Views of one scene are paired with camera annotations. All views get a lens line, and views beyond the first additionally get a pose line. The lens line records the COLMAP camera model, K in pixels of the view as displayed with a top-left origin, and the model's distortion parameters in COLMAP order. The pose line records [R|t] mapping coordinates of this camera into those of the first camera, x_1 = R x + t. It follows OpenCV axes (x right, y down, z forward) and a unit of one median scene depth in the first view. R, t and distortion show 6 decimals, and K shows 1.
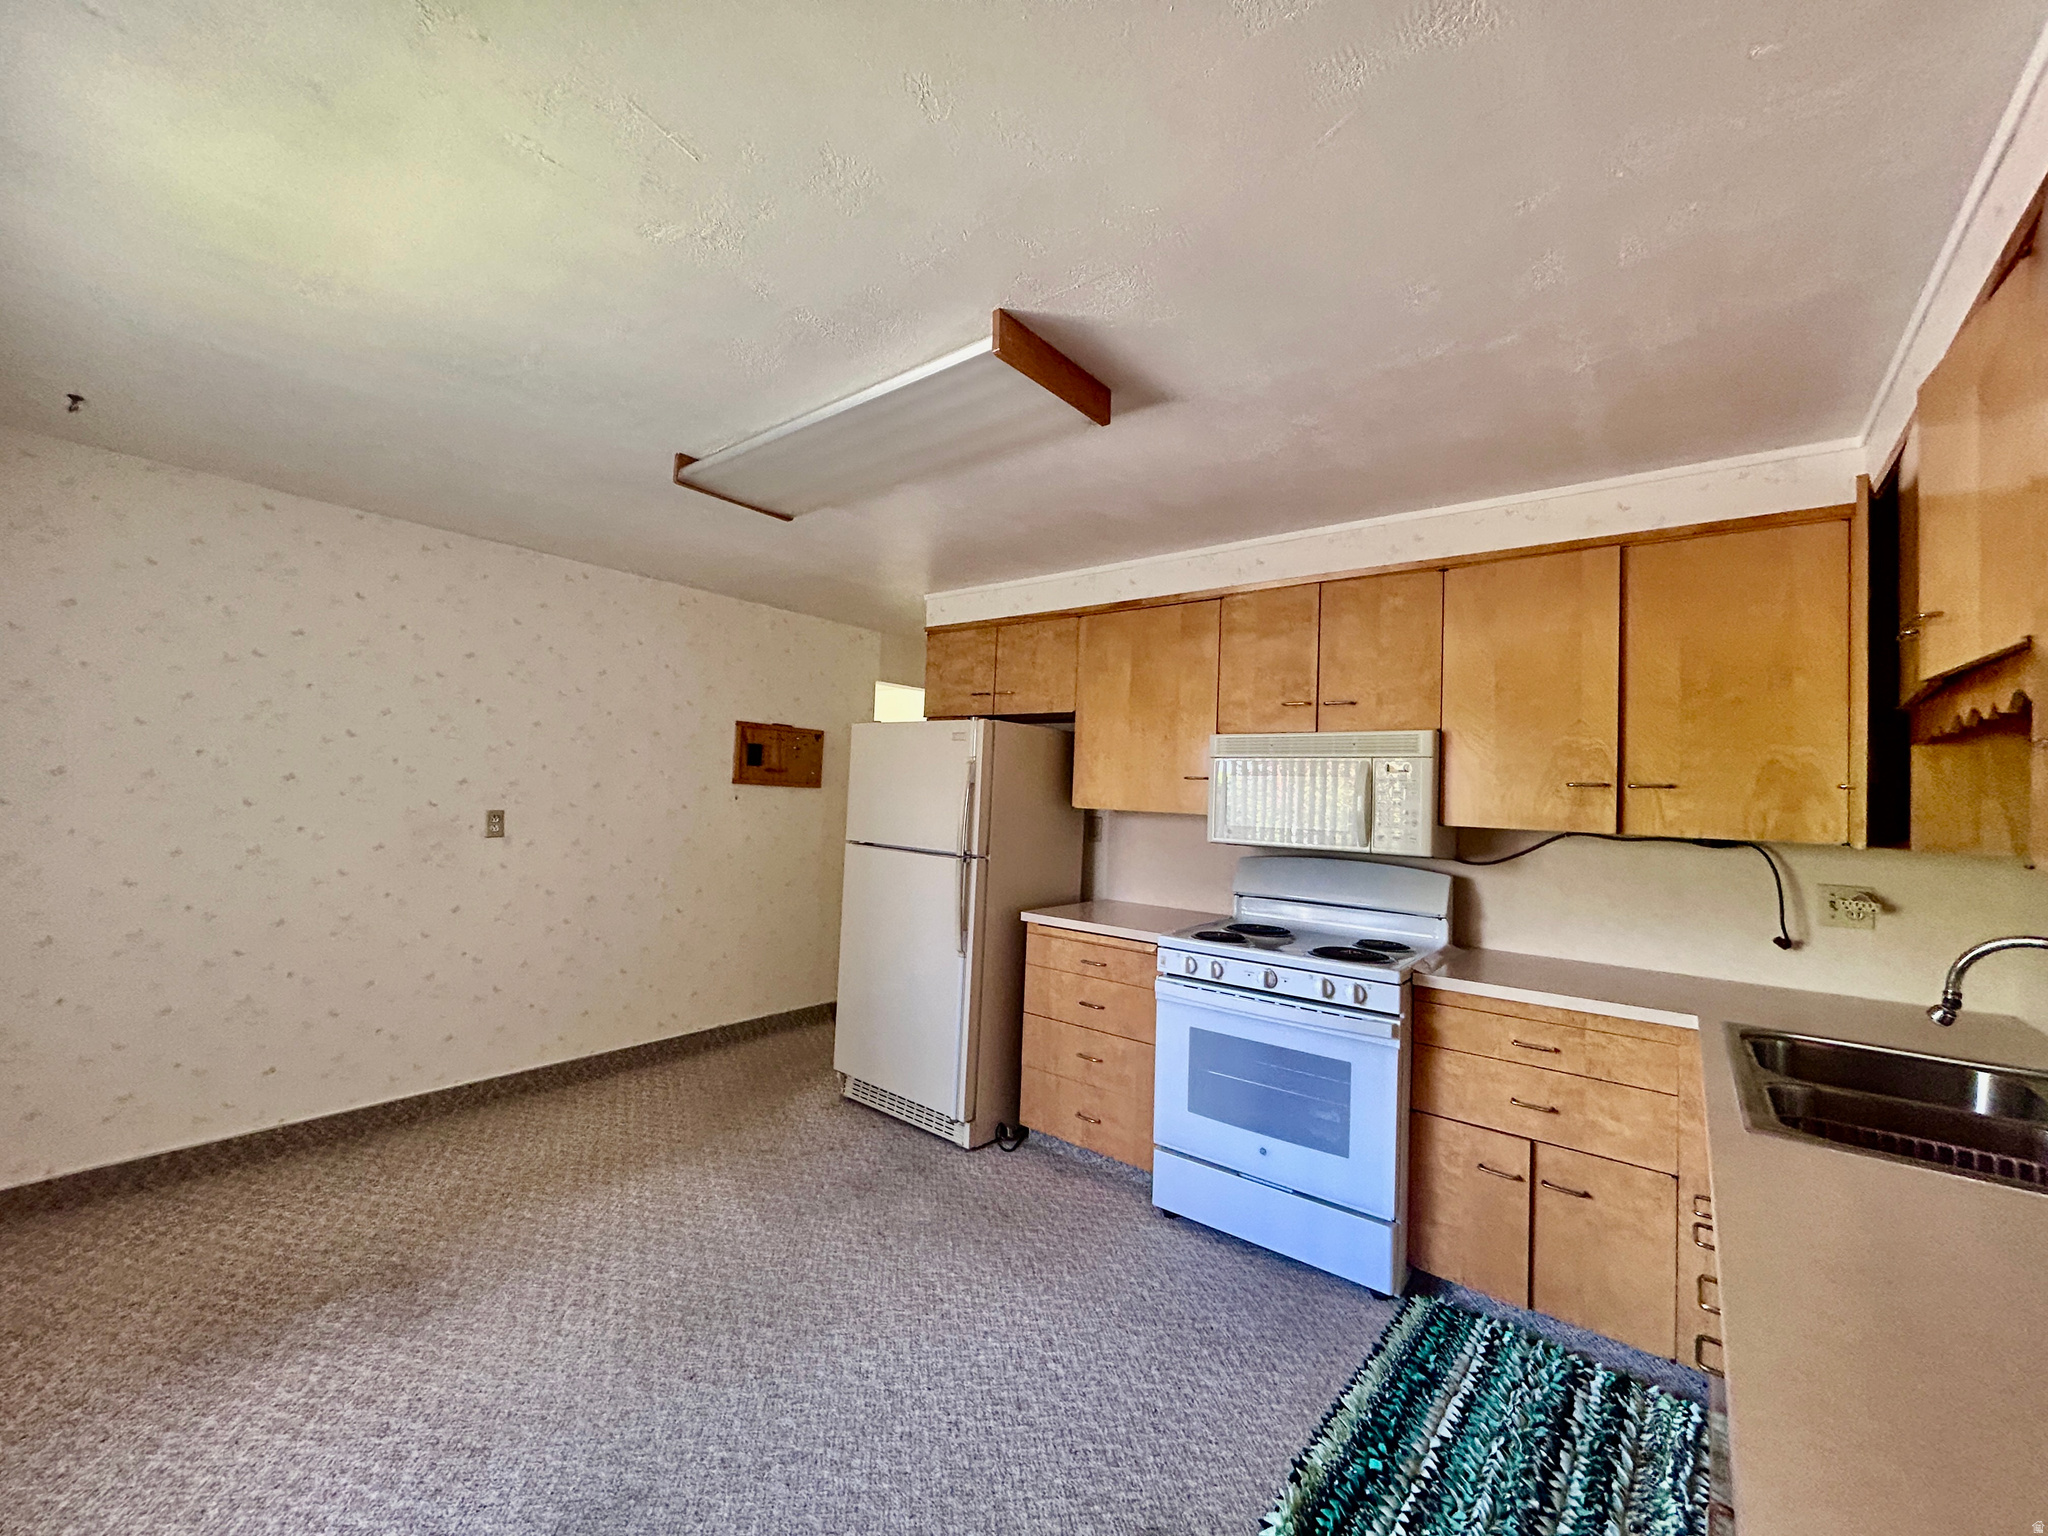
lens RADIAL K [[818.5, 0, 1019.5], [0, 818.5, 762.4], [0, 0, 1]] dist [0.000437, -0.000613]
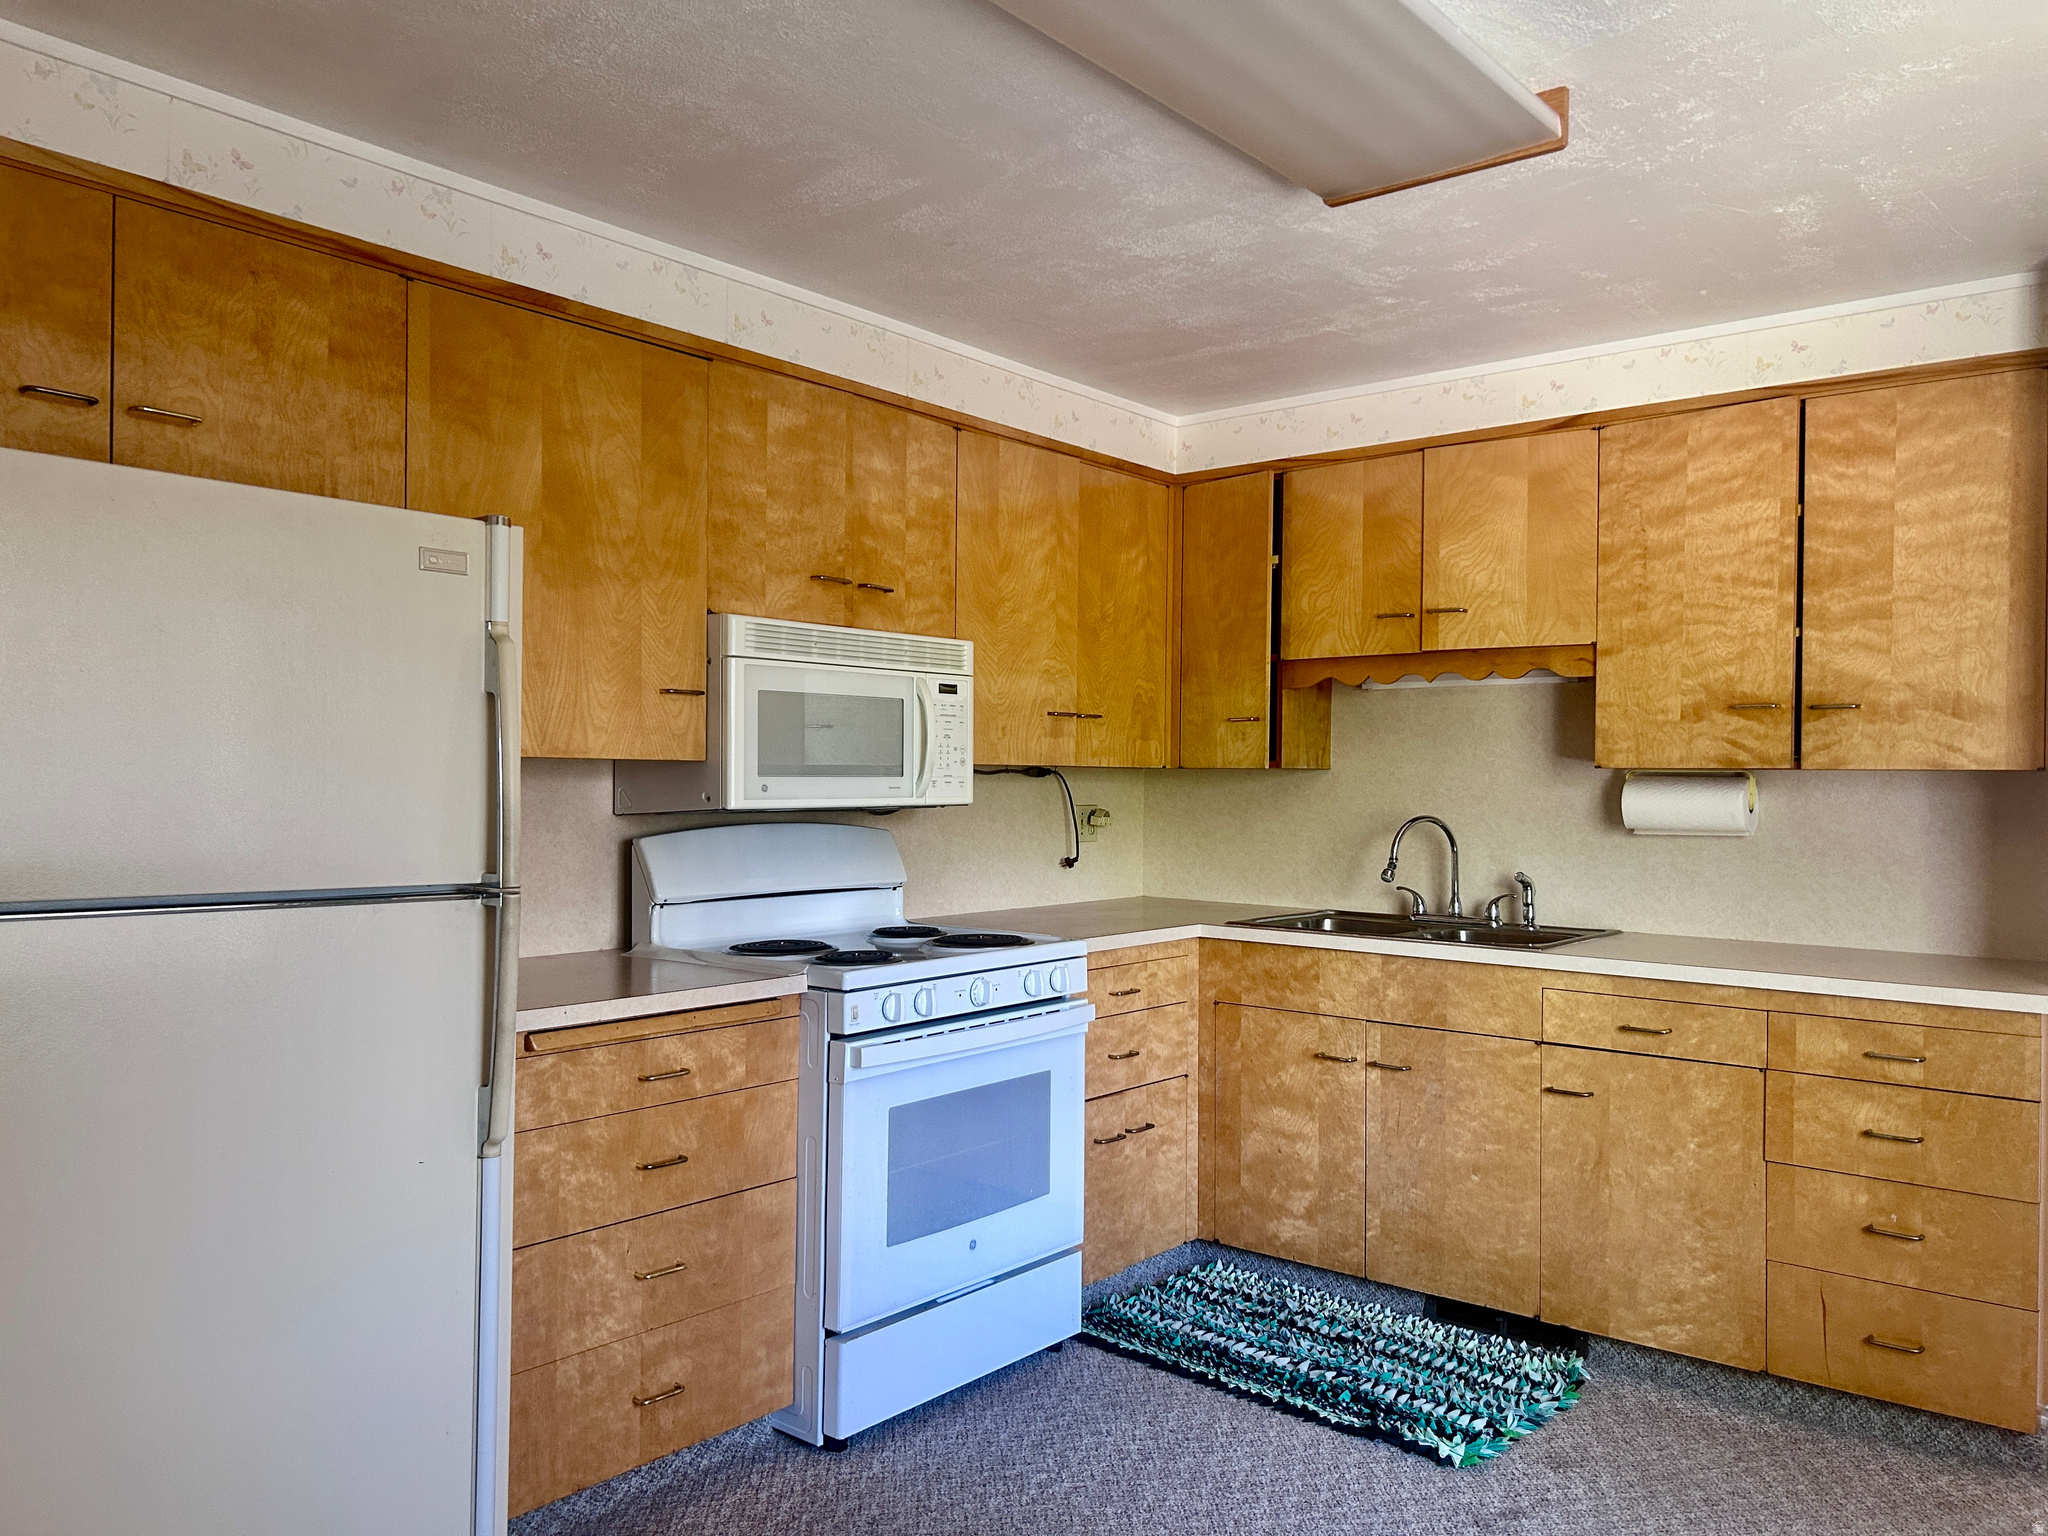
lens RADIAL K [[1535.1, 0, 1021.2], [0, 1535.1, 769.0], [0, 0, 1]] dist [0.015943, -0.027165]
pose [[0.009742, -0.029551, 0.999516, -0.960982], [-0.042693, 0.998639, 0.029942, 0.038291], [-0.999041, -0.042964, 0.008467, 0.955978]]
